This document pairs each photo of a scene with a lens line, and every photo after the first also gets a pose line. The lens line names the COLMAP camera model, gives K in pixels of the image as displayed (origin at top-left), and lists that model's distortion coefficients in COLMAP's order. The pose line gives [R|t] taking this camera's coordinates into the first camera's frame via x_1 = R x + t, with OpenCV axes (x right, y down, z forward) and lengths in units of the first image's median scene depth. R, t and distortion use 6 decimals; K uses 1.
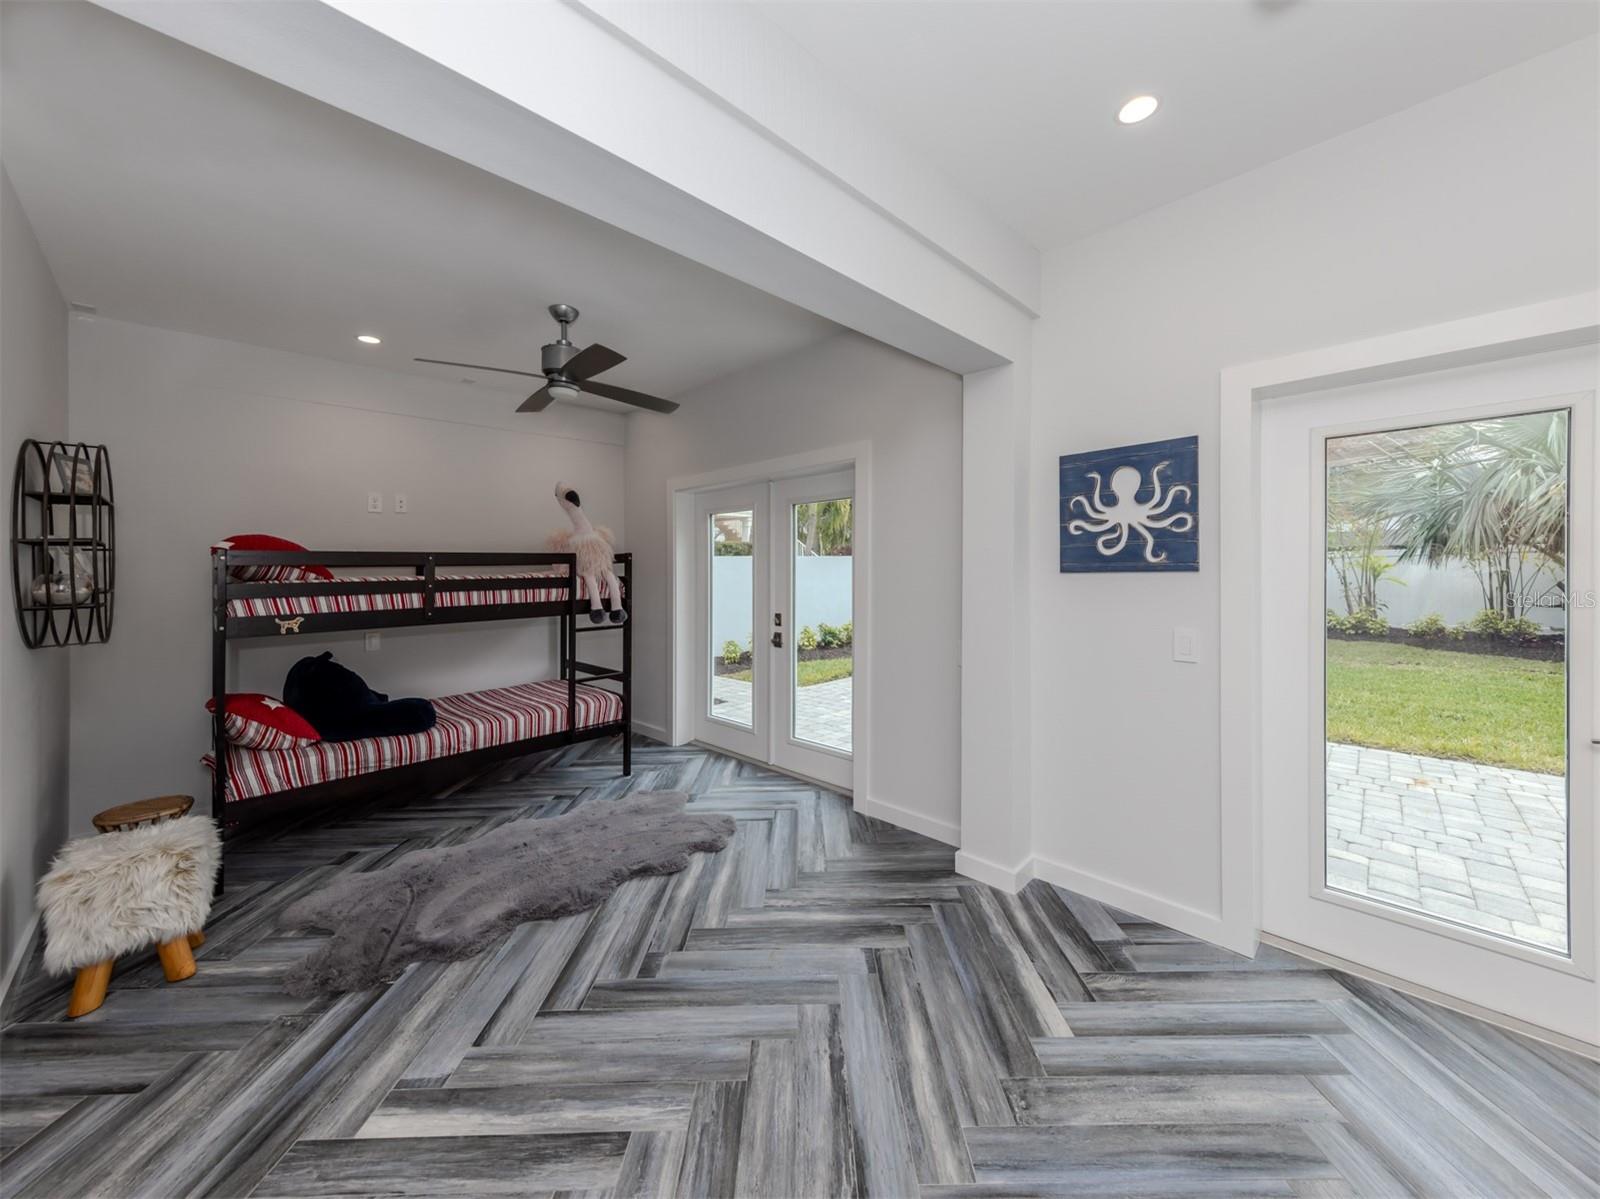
lens RADIAL K [[590.2, 0, 814.7], [0, 590.2, 575.3], [0, 0, 1]] dist [0.010619, -0.001185]
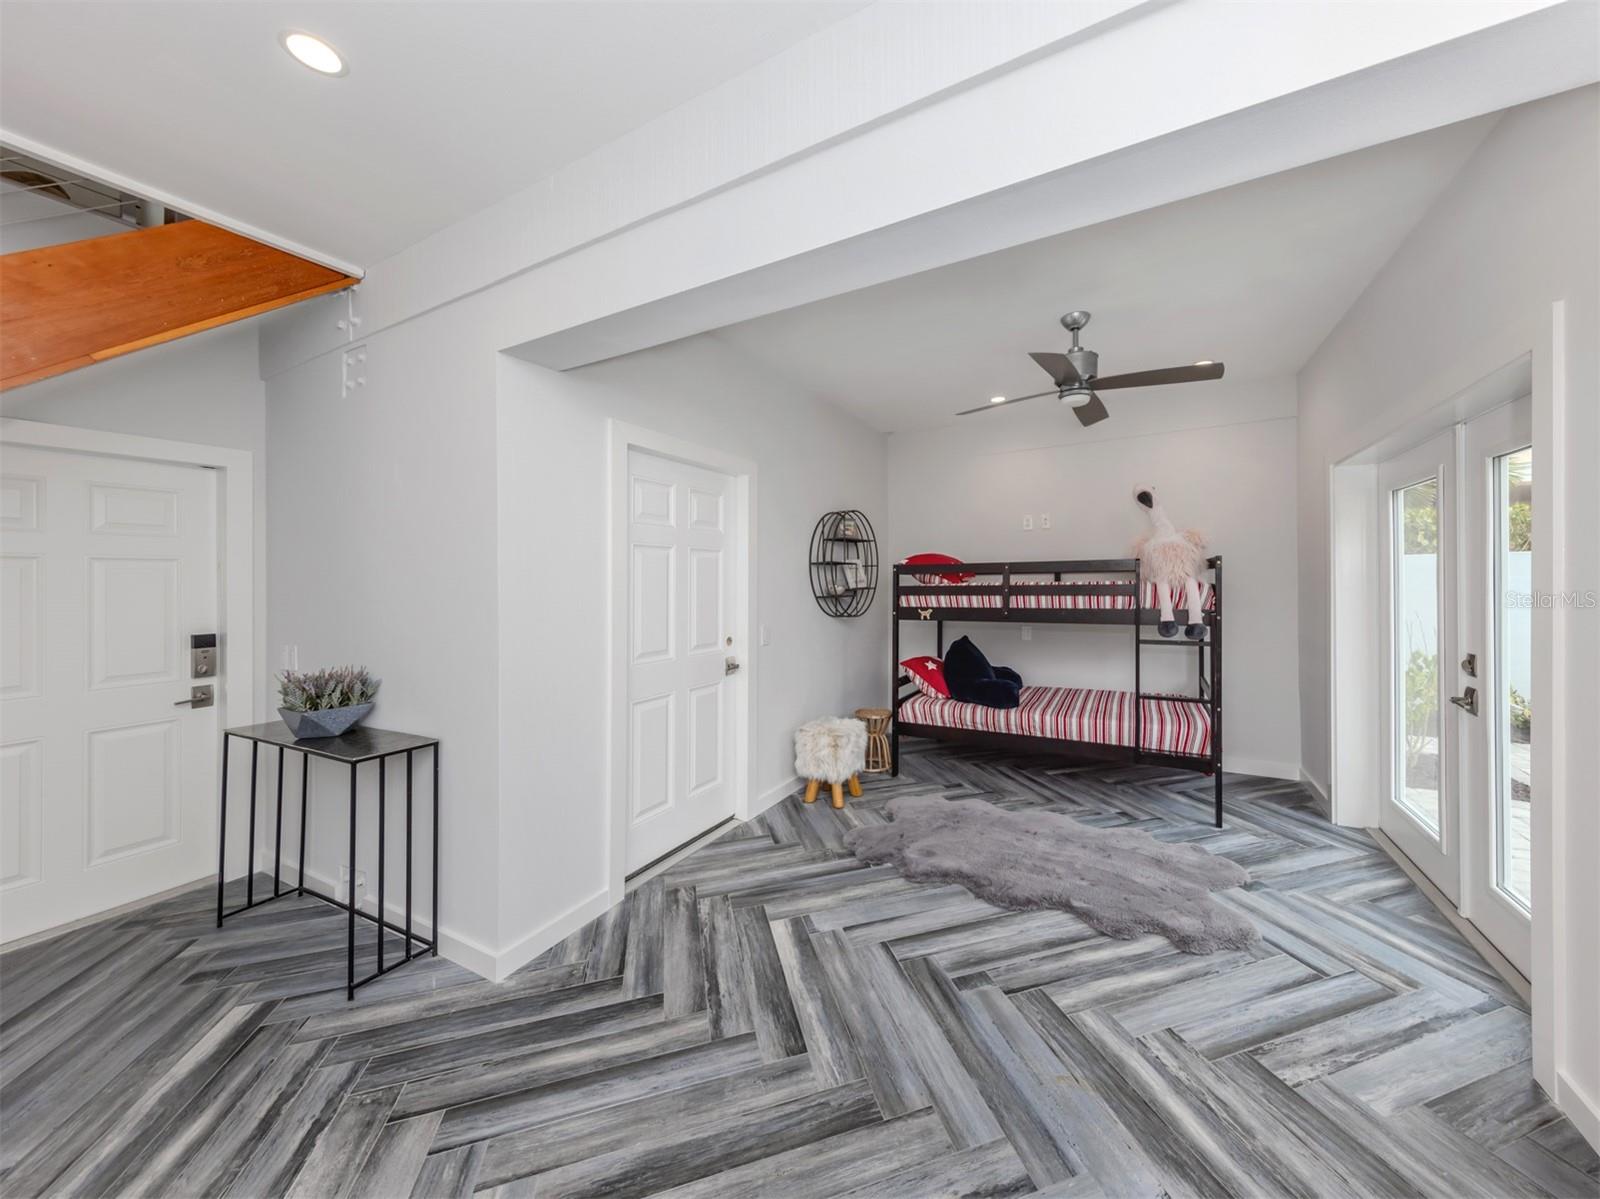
lens RADIAL K [[590.2, 0, 866.1], [0, 590.2, 572.1], [0, 0, 1]] dist [0.010619, -0.001185]
pose [[0.289524, -0.002488, -0.957167, 0.528685], [-0.004763, 0.999980, -0.004040, -0.015670], [0.957159, 0.005729, 0.289507, 0.462313]]
